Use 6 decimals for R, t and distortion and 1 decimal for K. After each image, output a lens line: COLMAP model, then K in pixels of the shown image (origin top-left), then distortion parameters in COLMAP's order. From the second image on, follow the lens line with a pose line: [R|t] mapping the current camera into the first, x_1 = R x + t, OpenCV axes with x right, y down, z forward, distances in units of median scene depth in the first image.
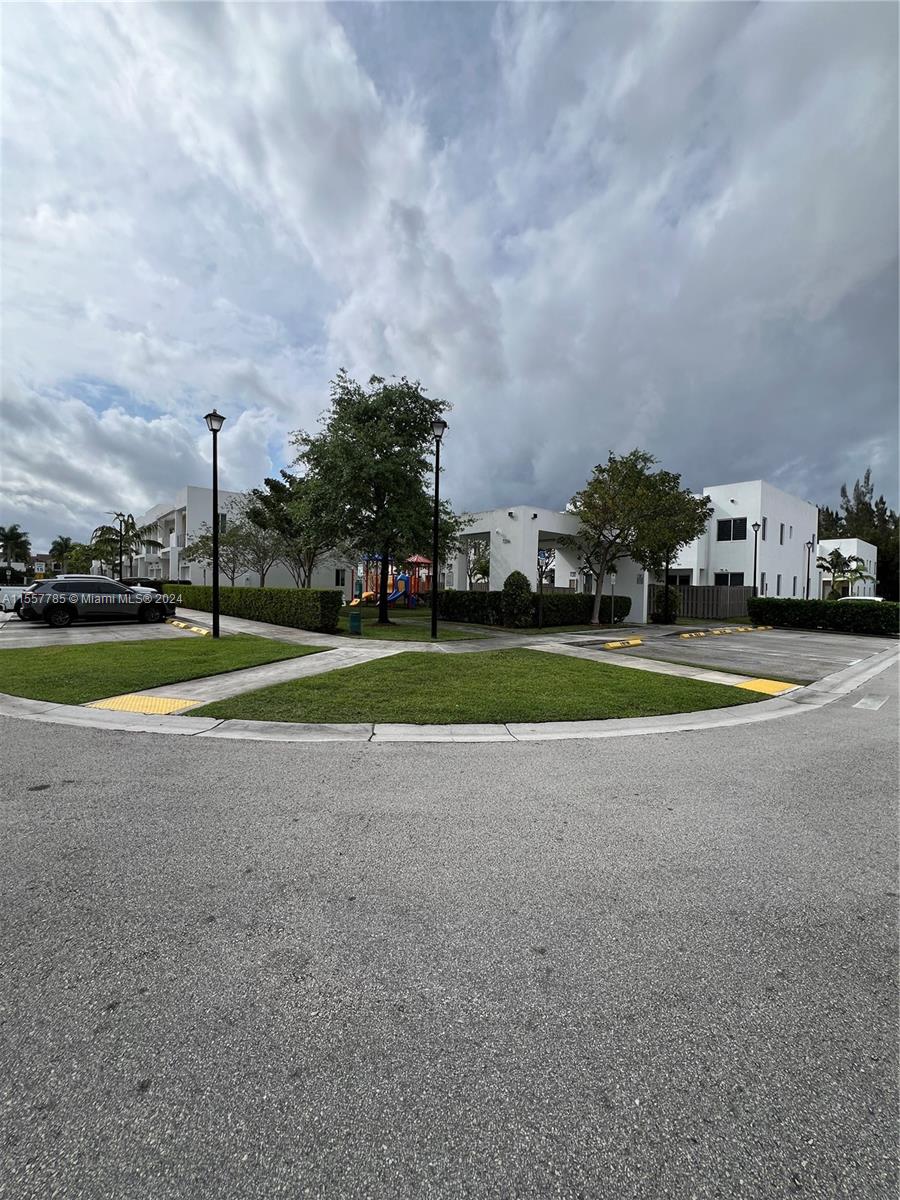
lens RADIAL K [[479.6, 0, 450.0], [0, 479.6, 600.0], [0, 0, 1]] dist [0.000323, 0.000044]
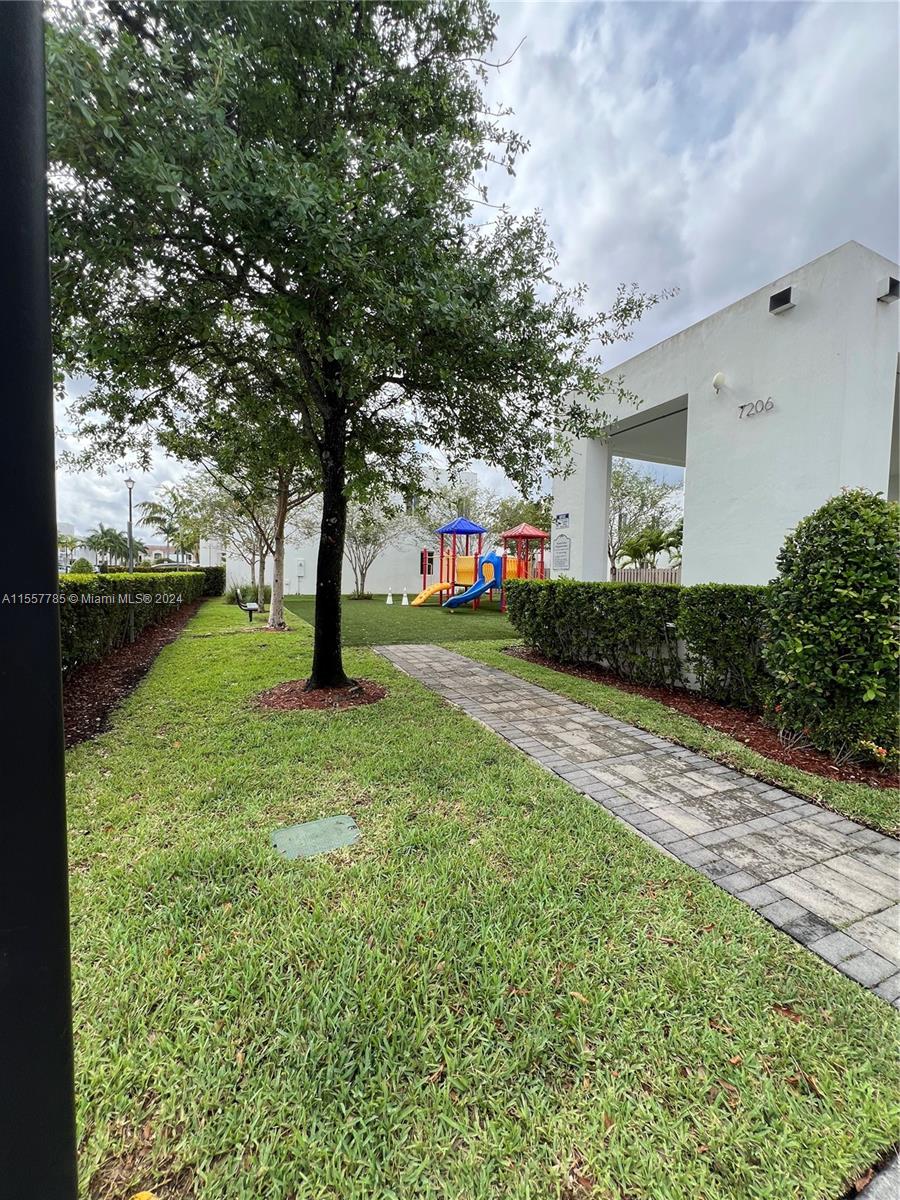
lens RADIAL K [[479.6, 0, 450.0], [0, 479.6, 600.0], [0, 0, 1]] dist [0.000323, 0.000044]
pose [[0.960963, 0.007618, -0.276573, 0.023032], [-0.001977, 0.999784, 0.020669, -0.014431], [0.276671, -0.019315, 0.960770, 0.670478]]
